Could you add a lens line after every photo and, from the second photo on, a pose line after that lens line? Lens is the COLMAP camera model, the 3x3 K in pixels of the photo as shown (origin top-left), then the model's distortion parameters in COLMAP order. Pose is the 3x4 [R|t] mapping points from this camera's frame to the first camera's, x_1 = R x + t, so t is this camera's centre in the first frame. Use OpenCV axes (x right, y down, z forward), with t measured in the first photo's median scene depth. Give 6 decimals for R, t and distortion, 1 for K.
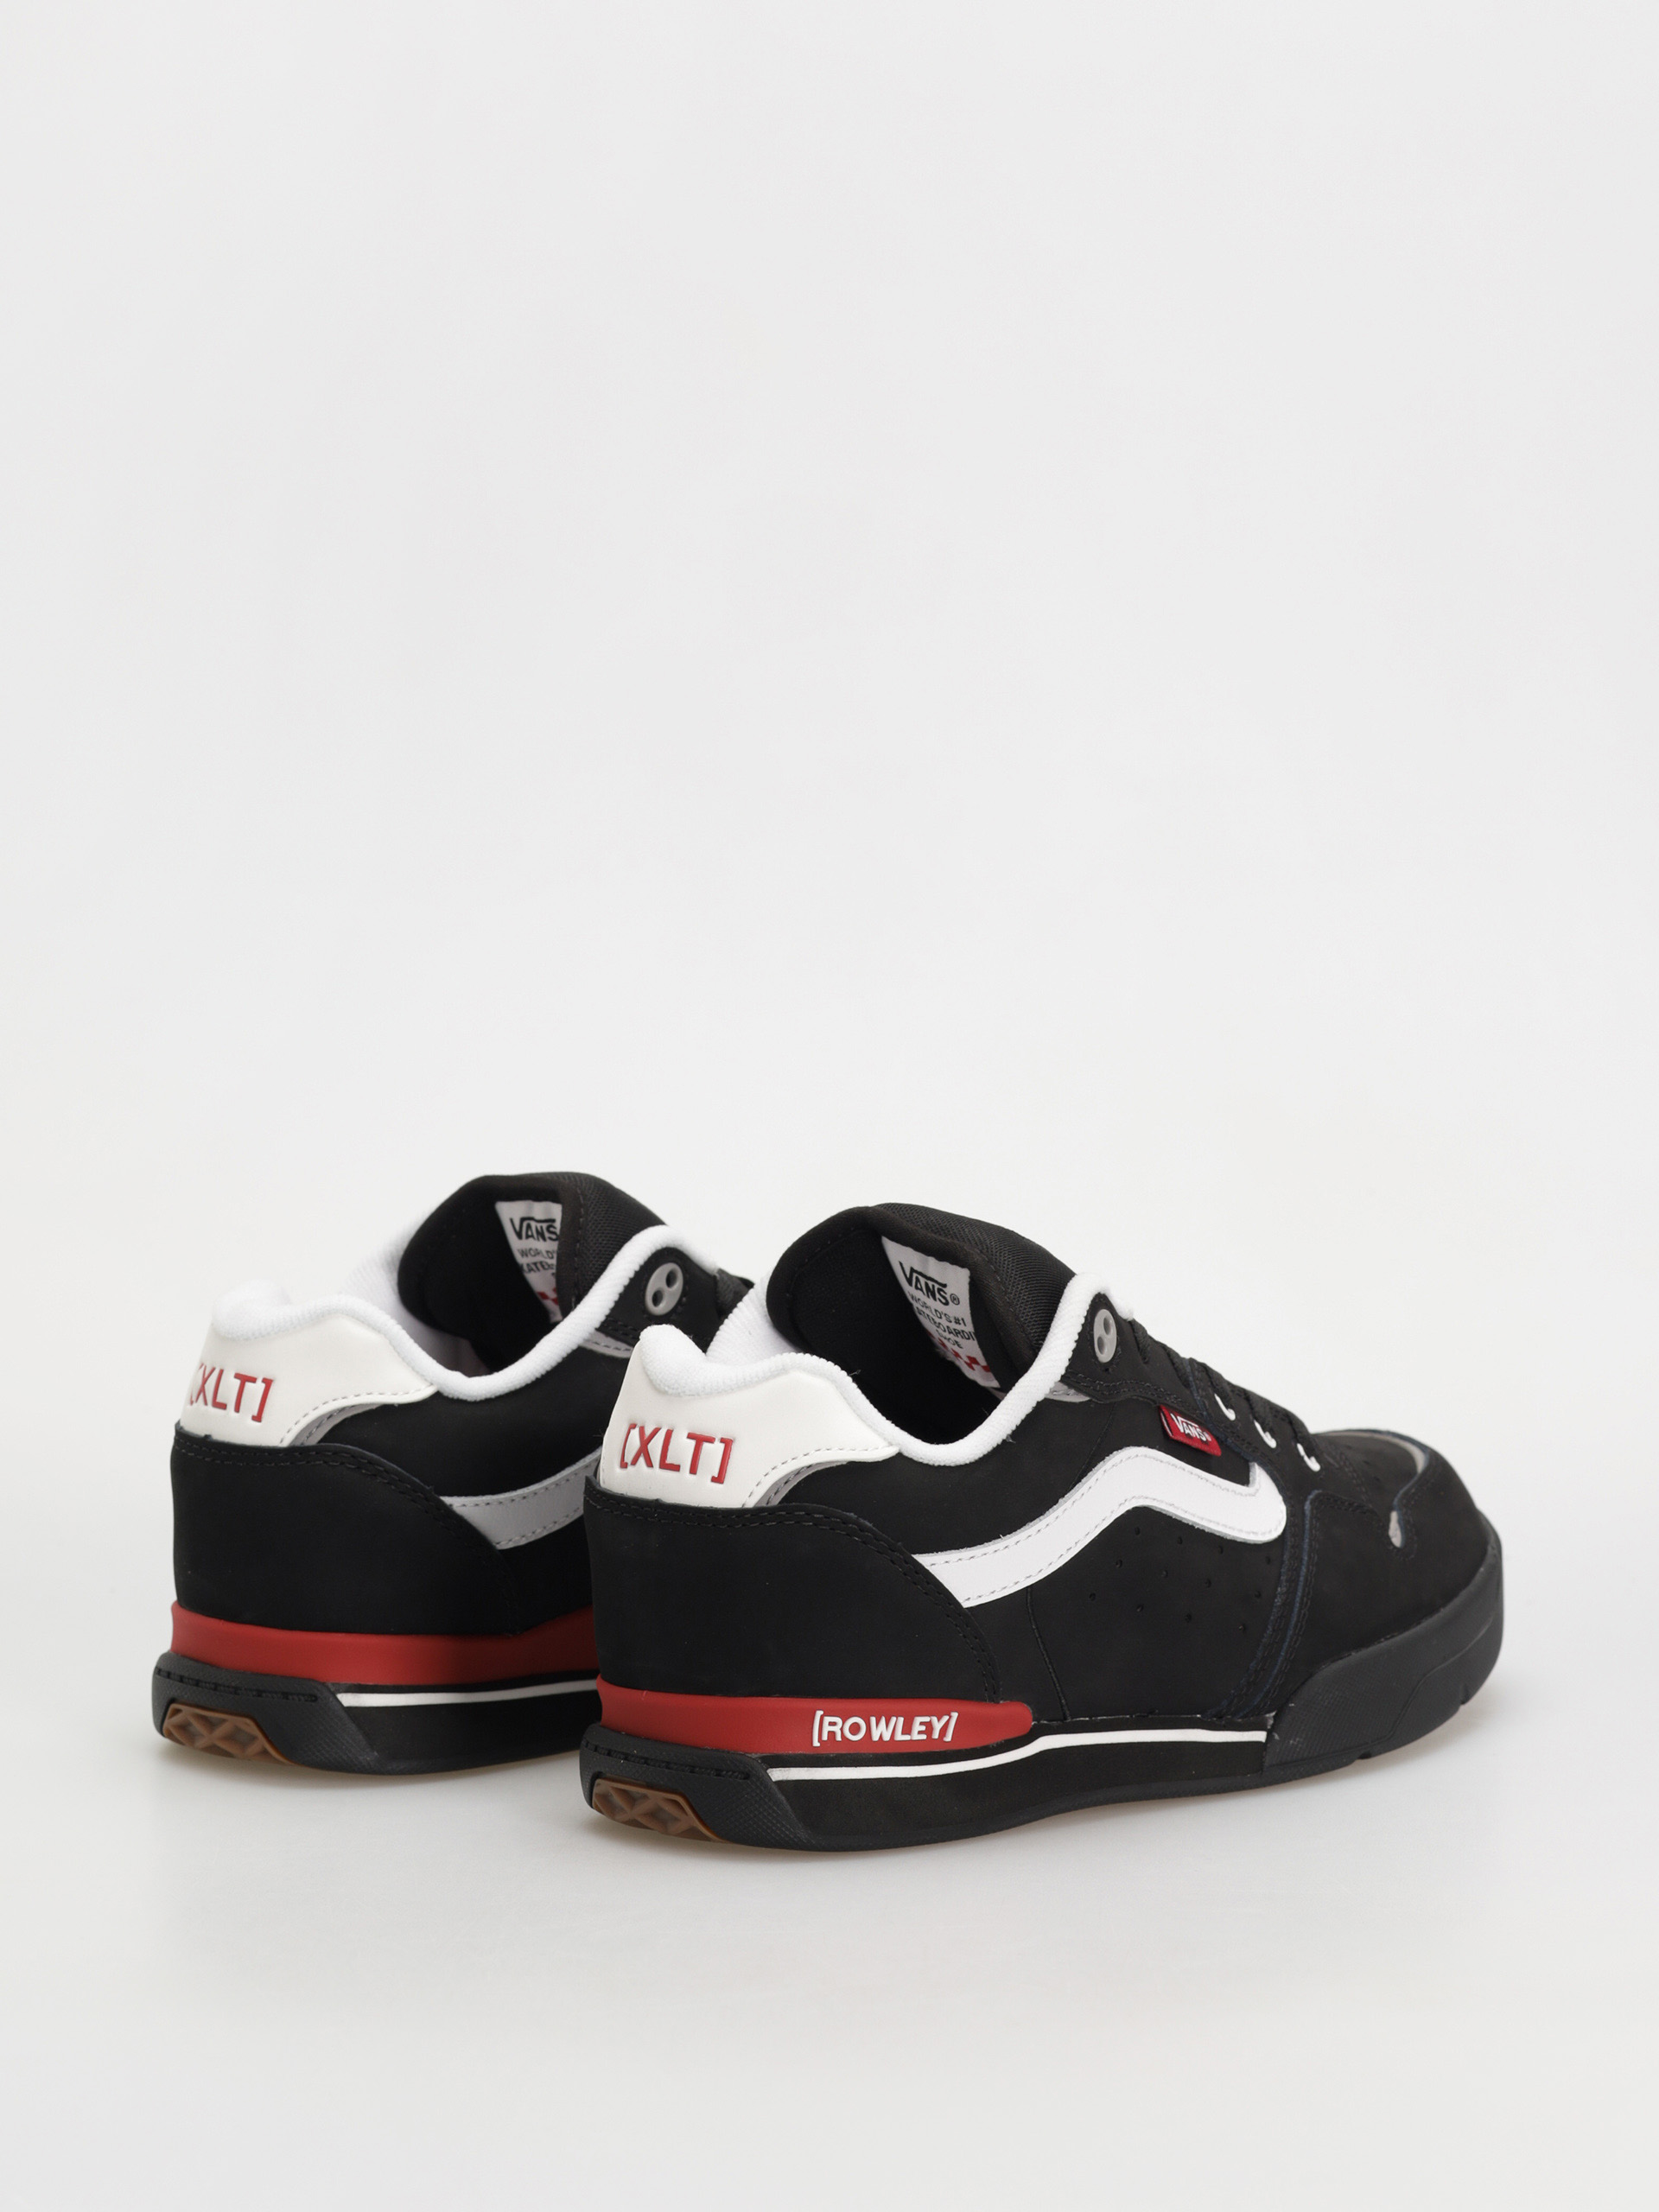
lens RADIAL K [[6481.2, 0, 829.5], [0, 6481.2, 1106.0], [0, 0, 1]] dist [-0.095640, 0.236097]
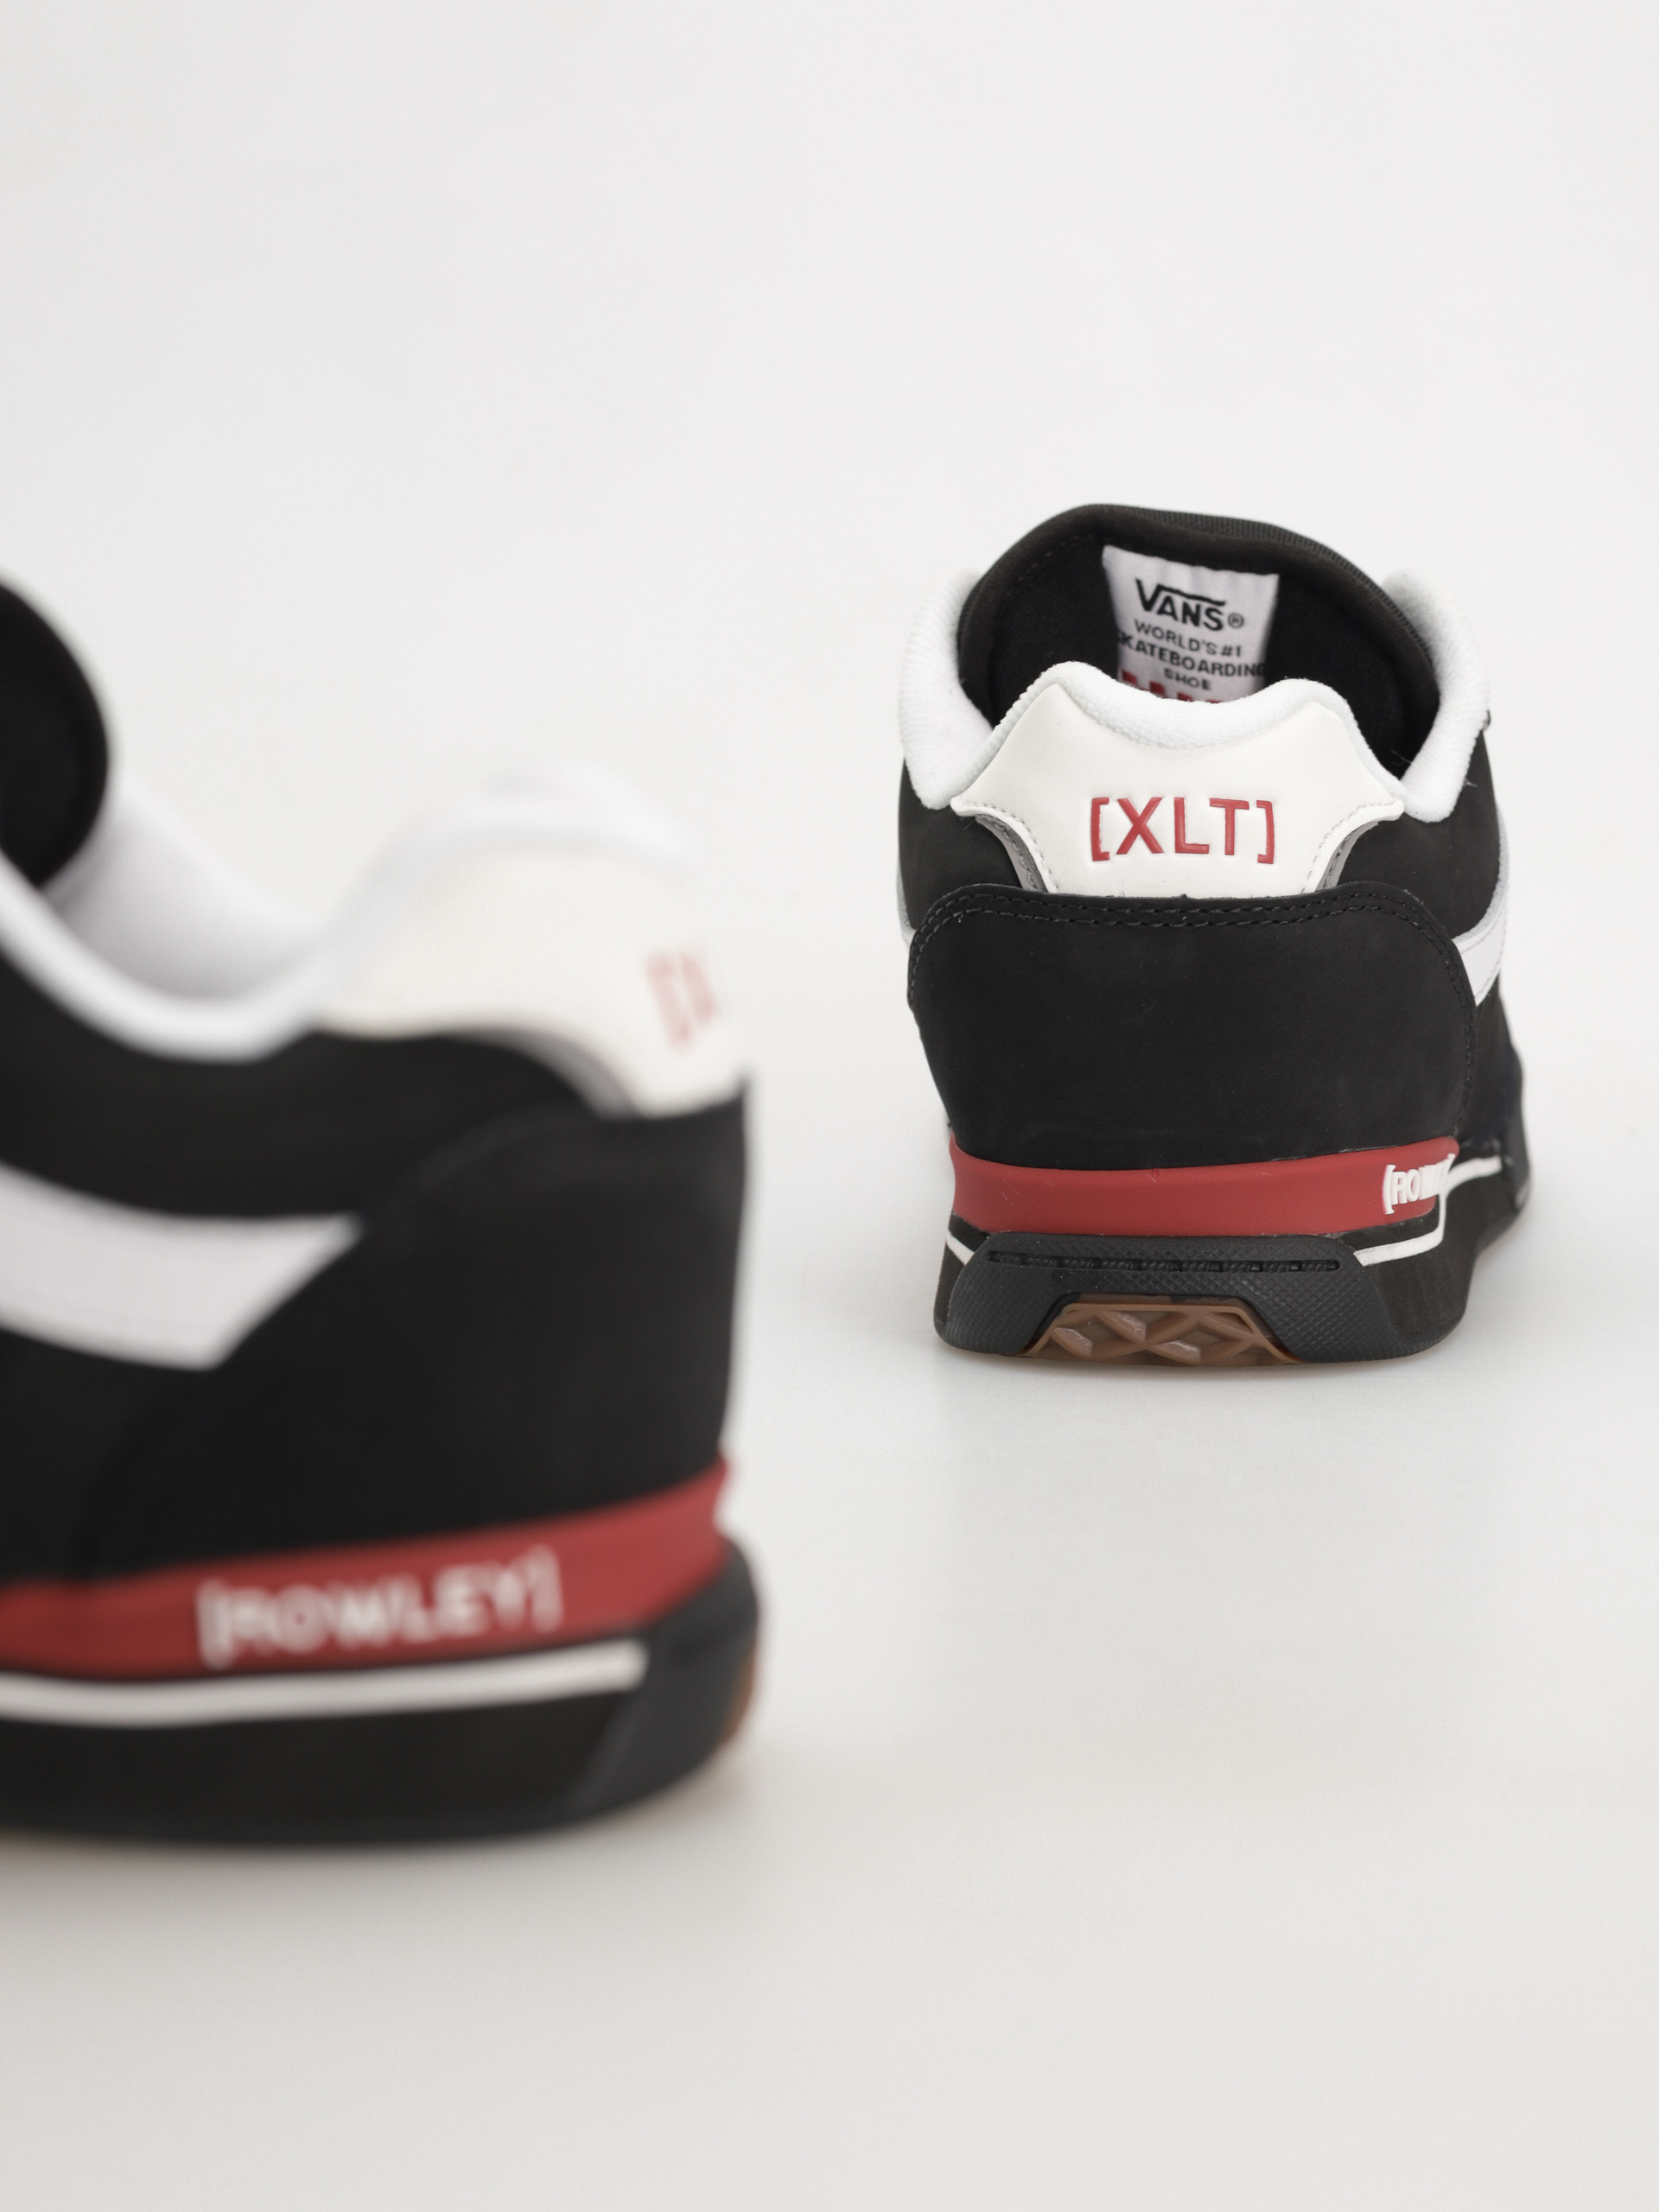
lens RADIAL K [[6481.2, 0, 829.5], [0, 6481.2, 1106.0], [0, 0, 1]] dist [-0.095640, 0.236097]
pose [[0.796389, -0.104405, 0.595704, -0.479886], [0.078391, 0.994497, 0.069499, 0.030960], [-0.599682, -0.008651, 0.800191, 0.450537]]
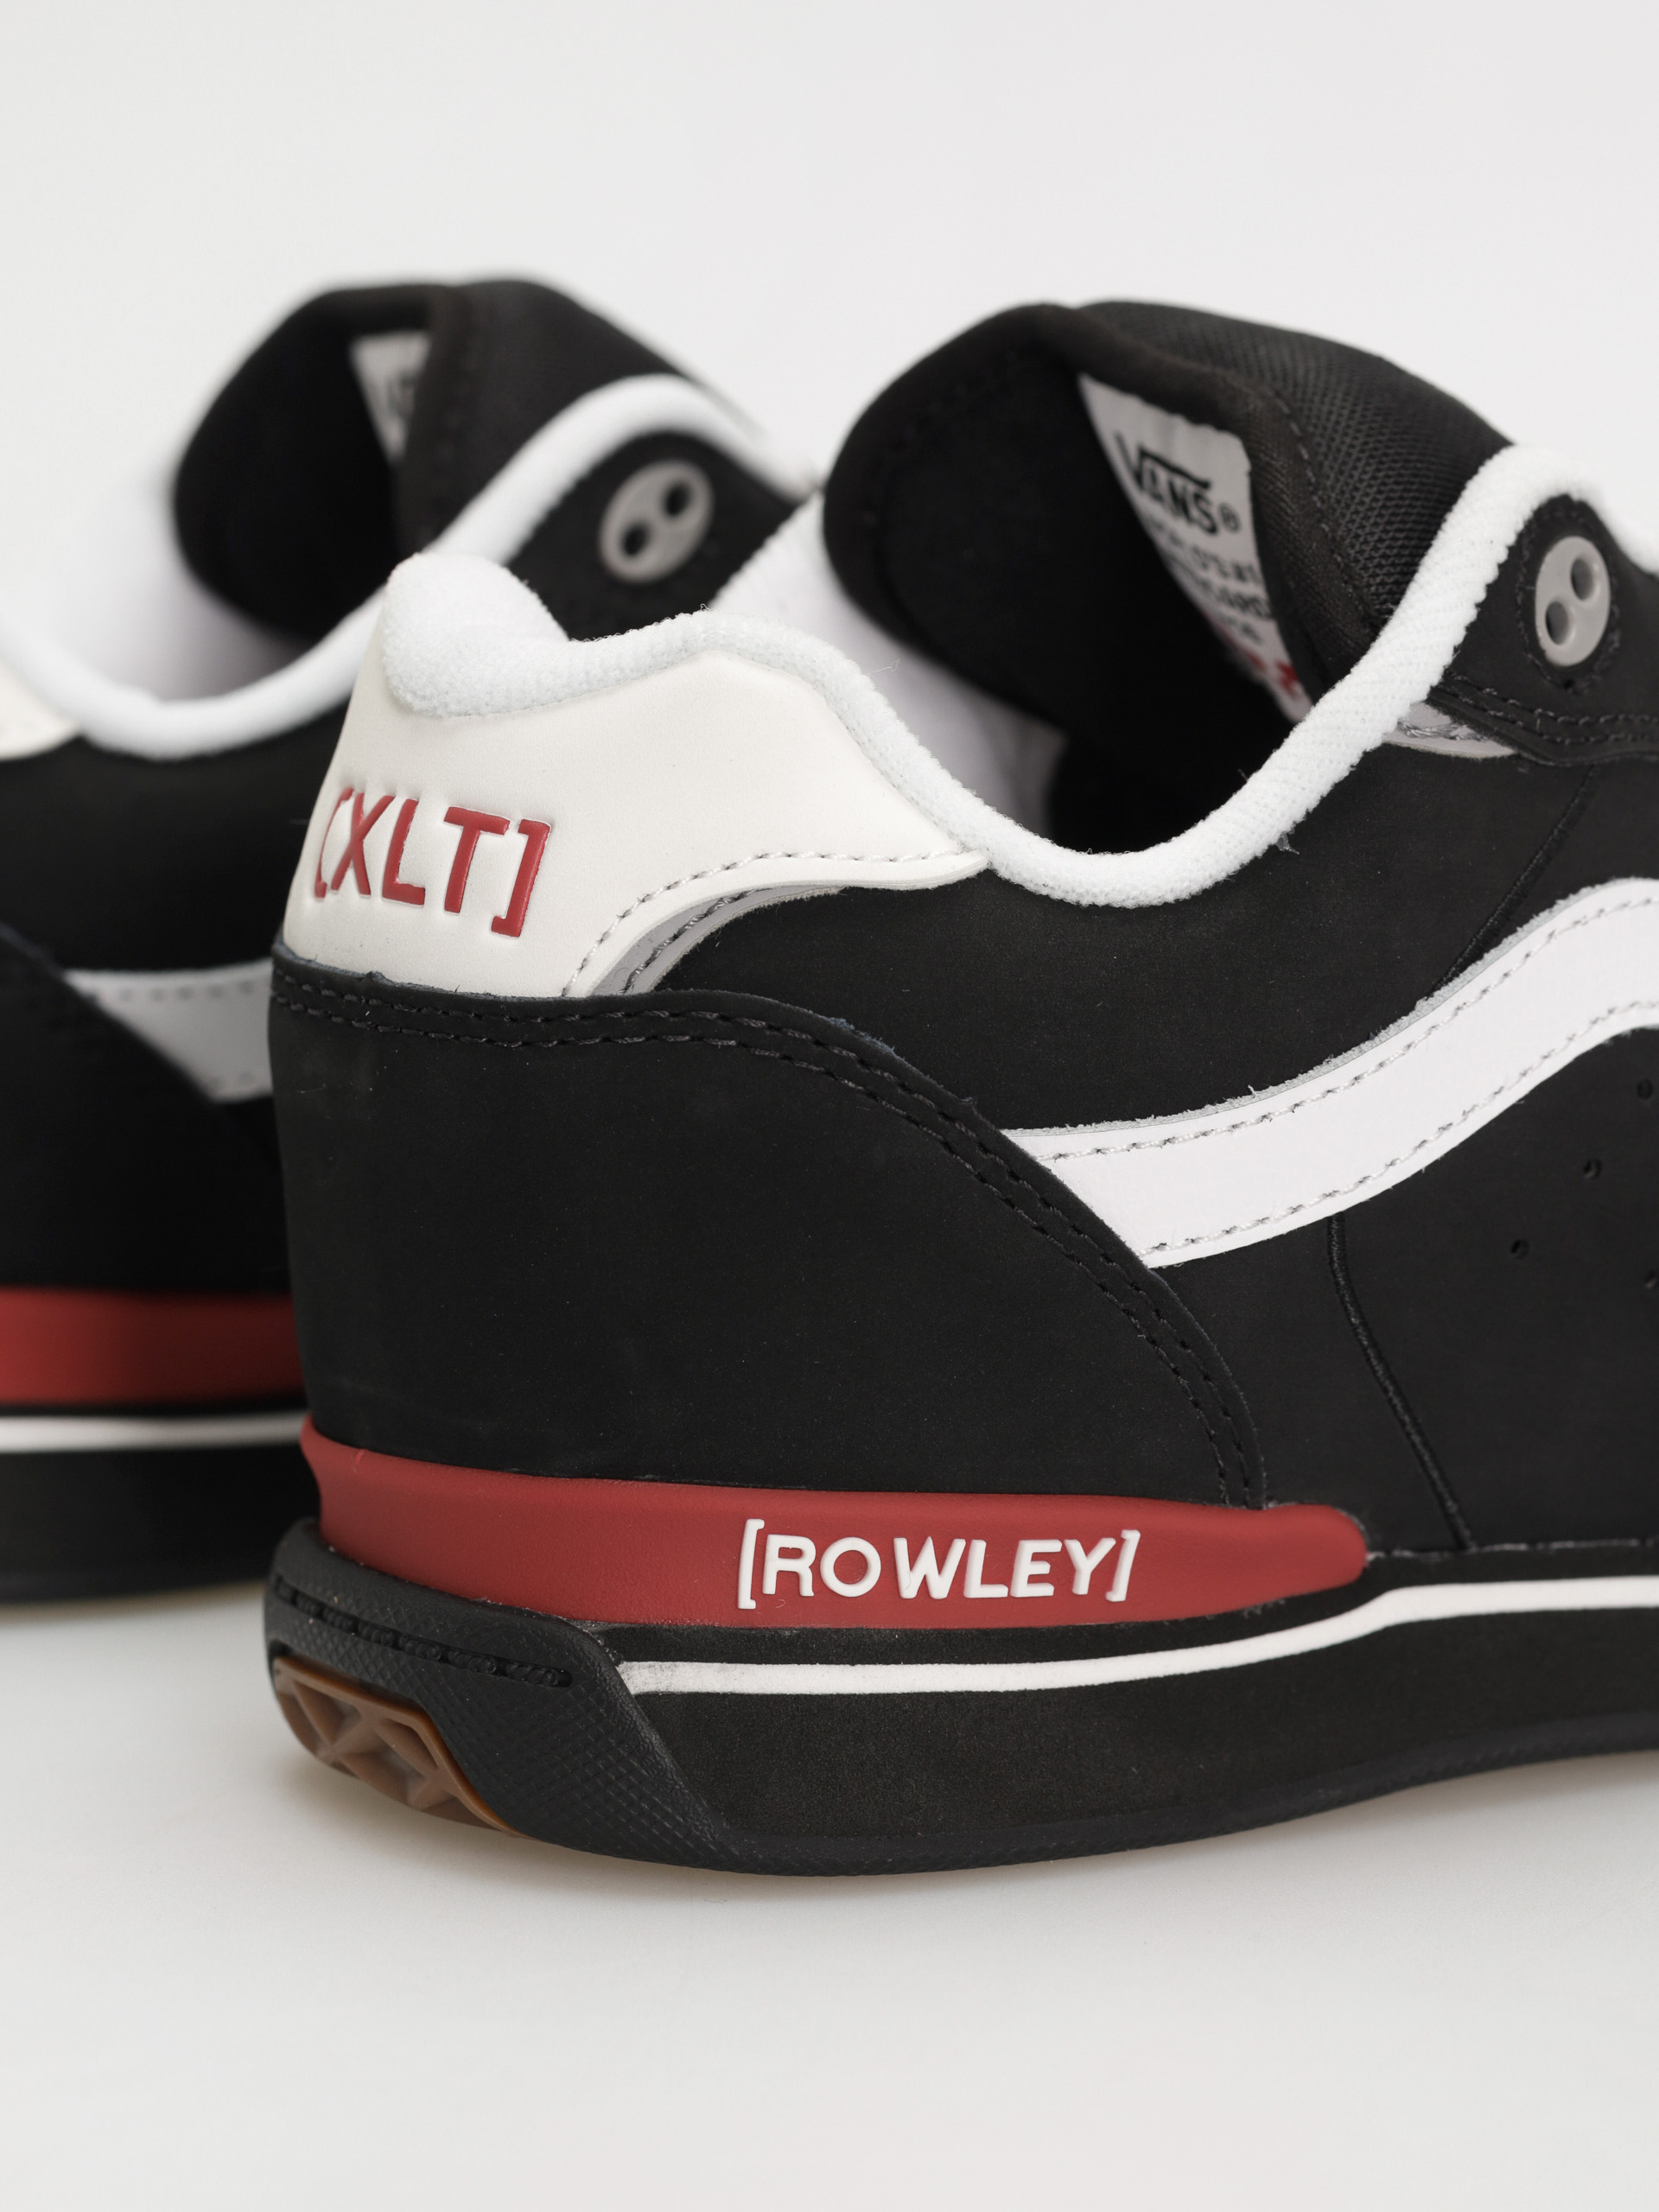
lens RADIAL K [[6481.2, 0, 829.5], [0, 6481.2, 1106.0], [0, 0, 1]] dist [-0.095640, 0.236097]
pose [[0.980459, 0.024624, -0.195178, 0.078189], [-0.012966, 0.998067, 0.060786, 0.043914], [0.196297, -0.057068, 0.978882, 0.610984]]
